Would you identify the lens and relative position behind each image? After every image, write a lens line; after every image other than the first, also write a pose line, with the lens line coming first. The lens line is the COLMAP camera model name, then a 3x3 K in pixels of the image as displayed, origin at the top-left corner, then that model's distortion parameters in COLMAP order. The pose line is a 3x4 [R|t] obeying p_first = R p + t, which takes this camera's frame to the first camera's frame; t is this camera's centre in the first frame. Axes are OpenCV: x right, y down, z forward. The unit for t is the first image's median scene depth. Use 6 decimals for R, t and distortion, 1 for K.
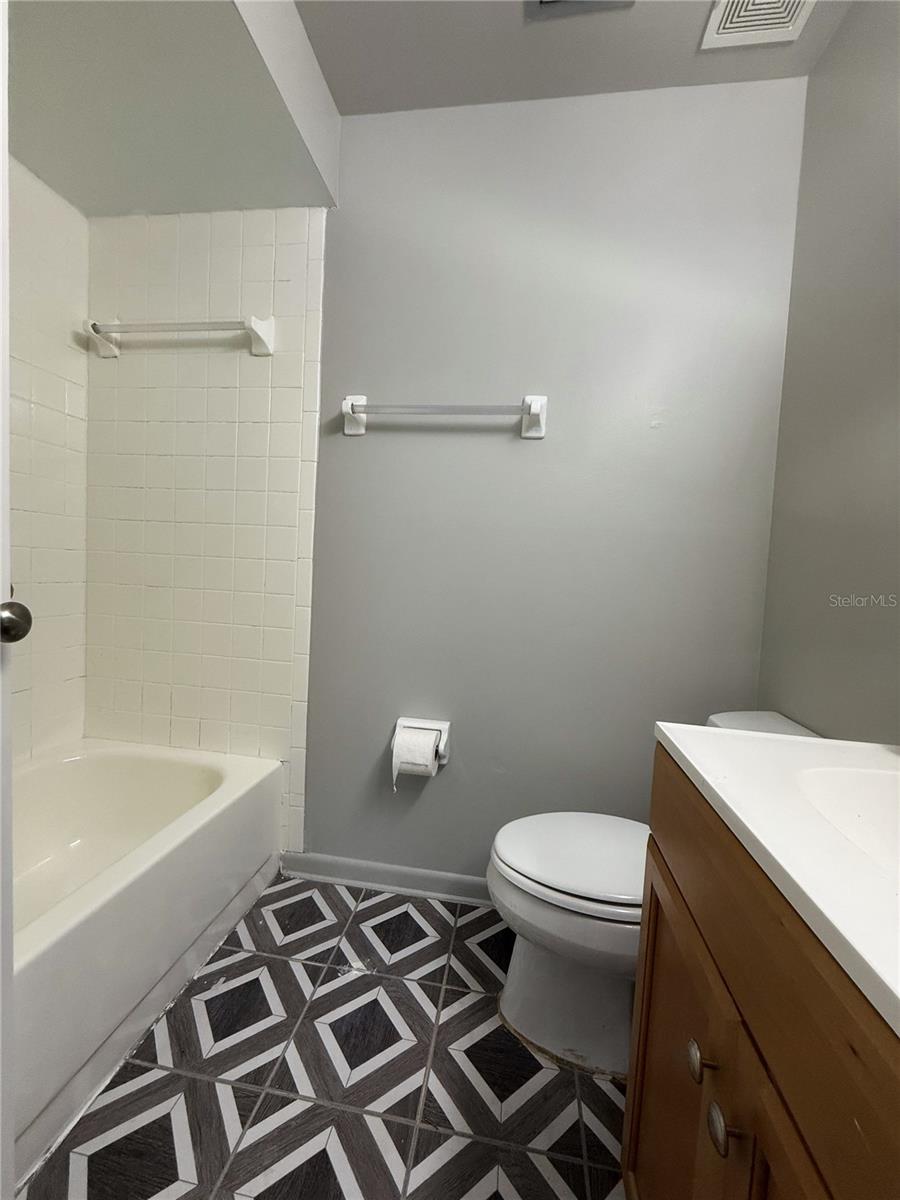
lens RADIAL K [[478.3, 0, 450.2], [0, 478.3, 596.0], [0, 0, 1]] dist [0.001105, -0.000422]
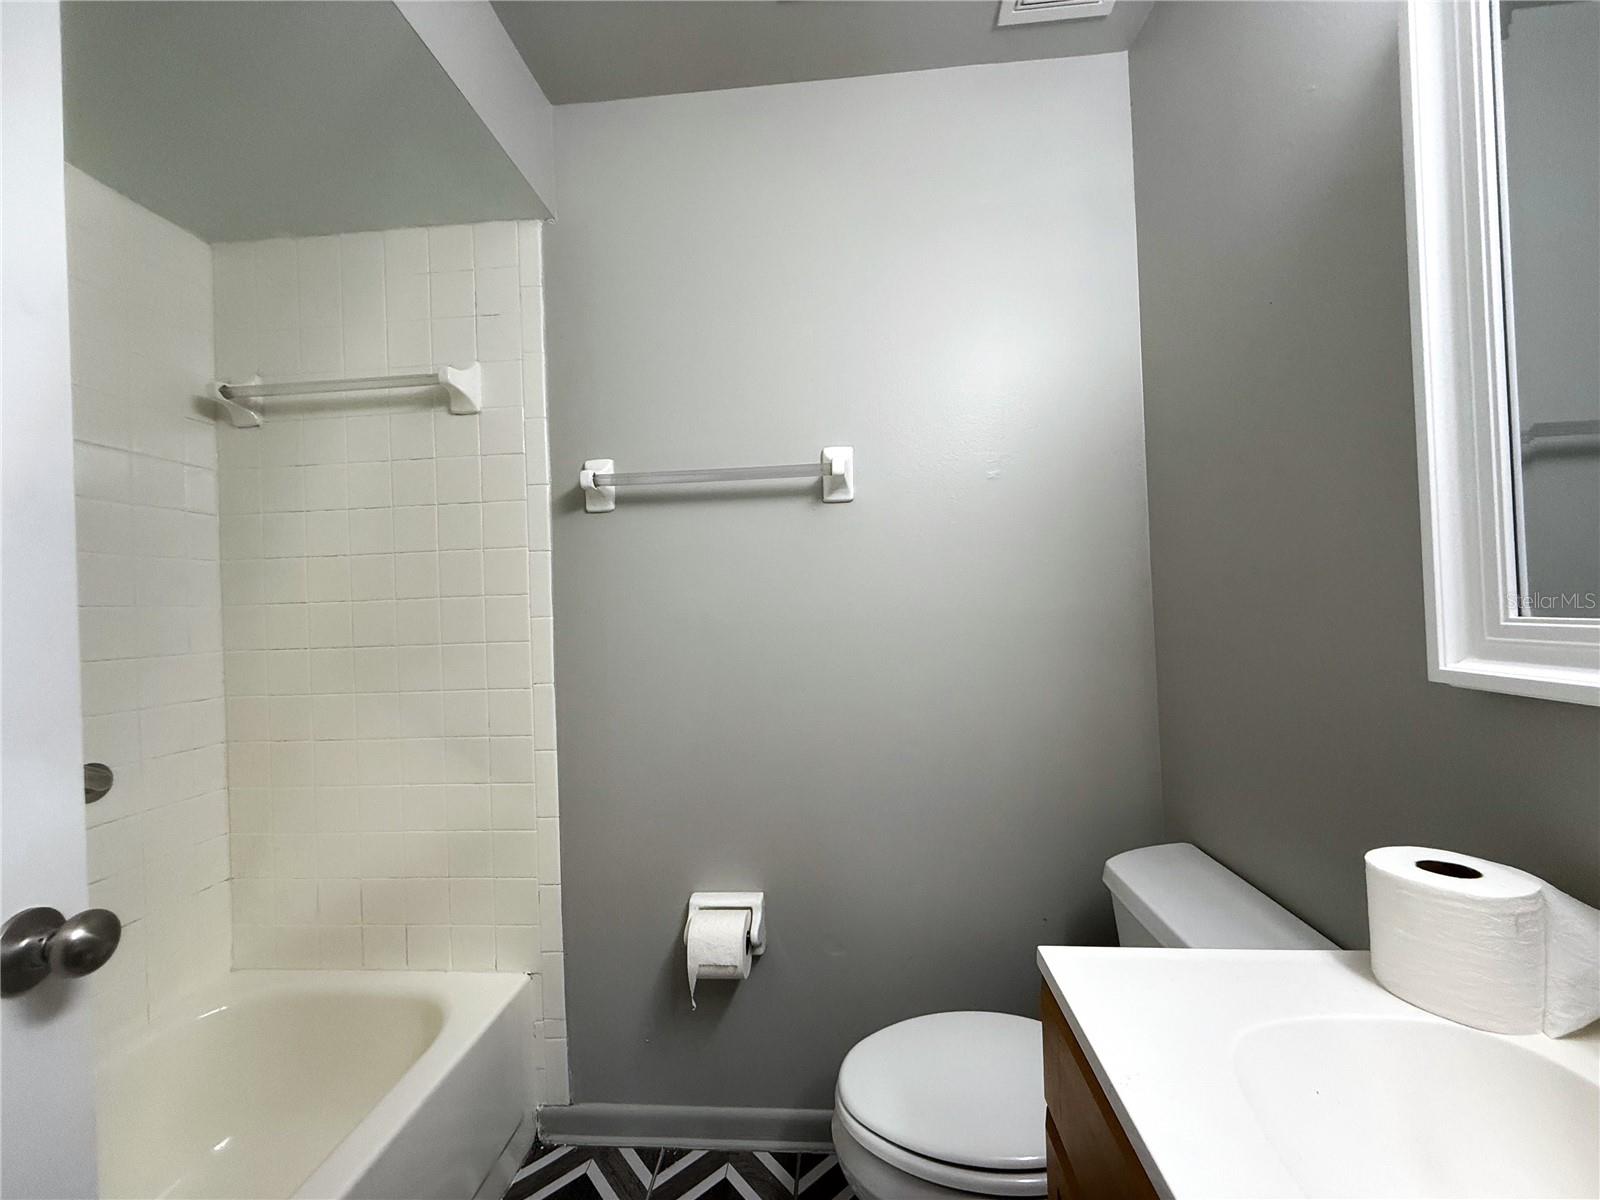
lens RADIAL K [[637.7, 0, 795.5], [0, 637.7, 601.0], [0, 0, 1]] dist [0.001105, -0.000422]
pose [[0.993750, -0.086796, 0.070199, 0.018815], [0.091034, 0.994062, -0.059607, -0.116495], [-0.064608, 0.065625, 0.995751, 0.007065]]
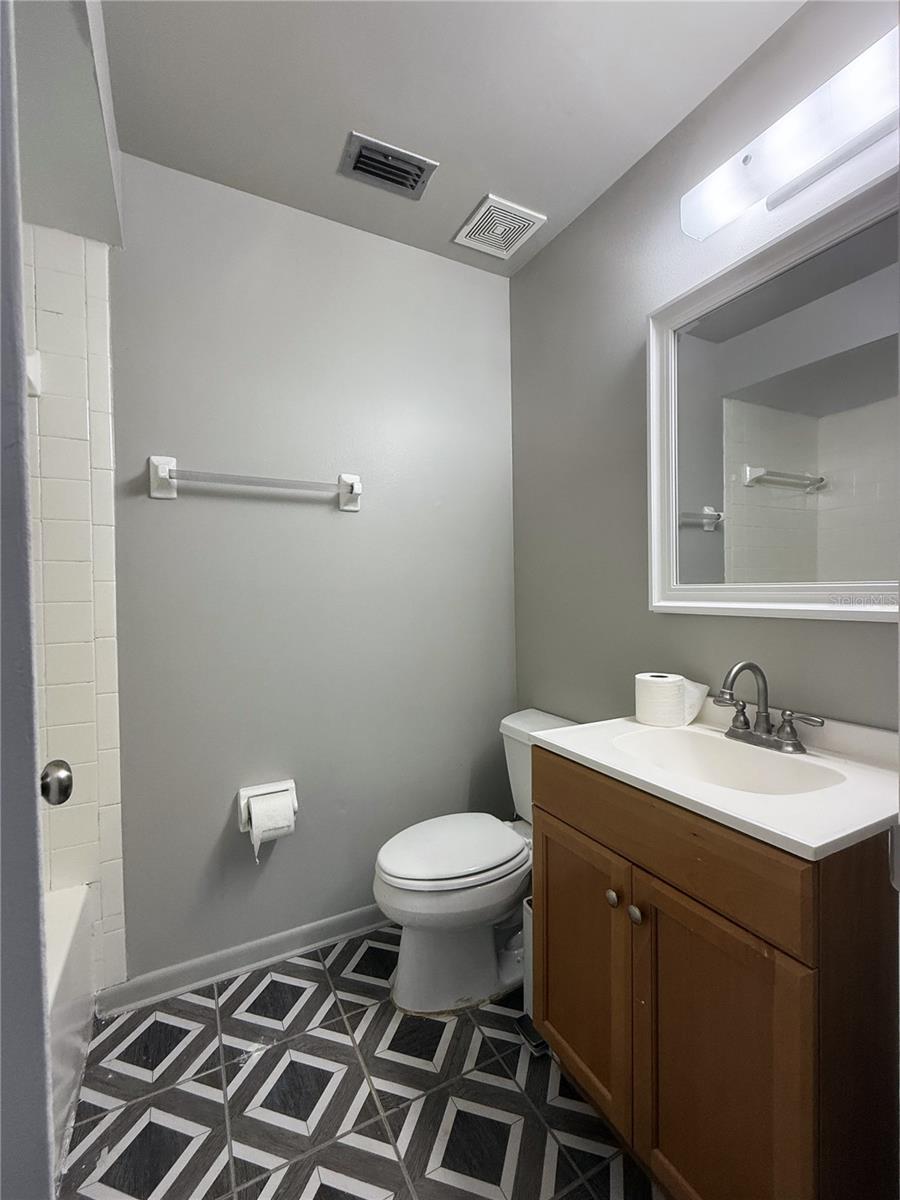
lens RADIAL K [[513.2, 0, 450.0], [0, 513.2, 600.0], [0, 0, 1]] dist [0.000085, 0.000181]
pose [[0.806674, -0.073162, 0.586450, -0.359949], [0.088047, 0.996111, 0.003158, -0.098921], [-0.584401, 0.049088, 0.809979, -0.118462]]
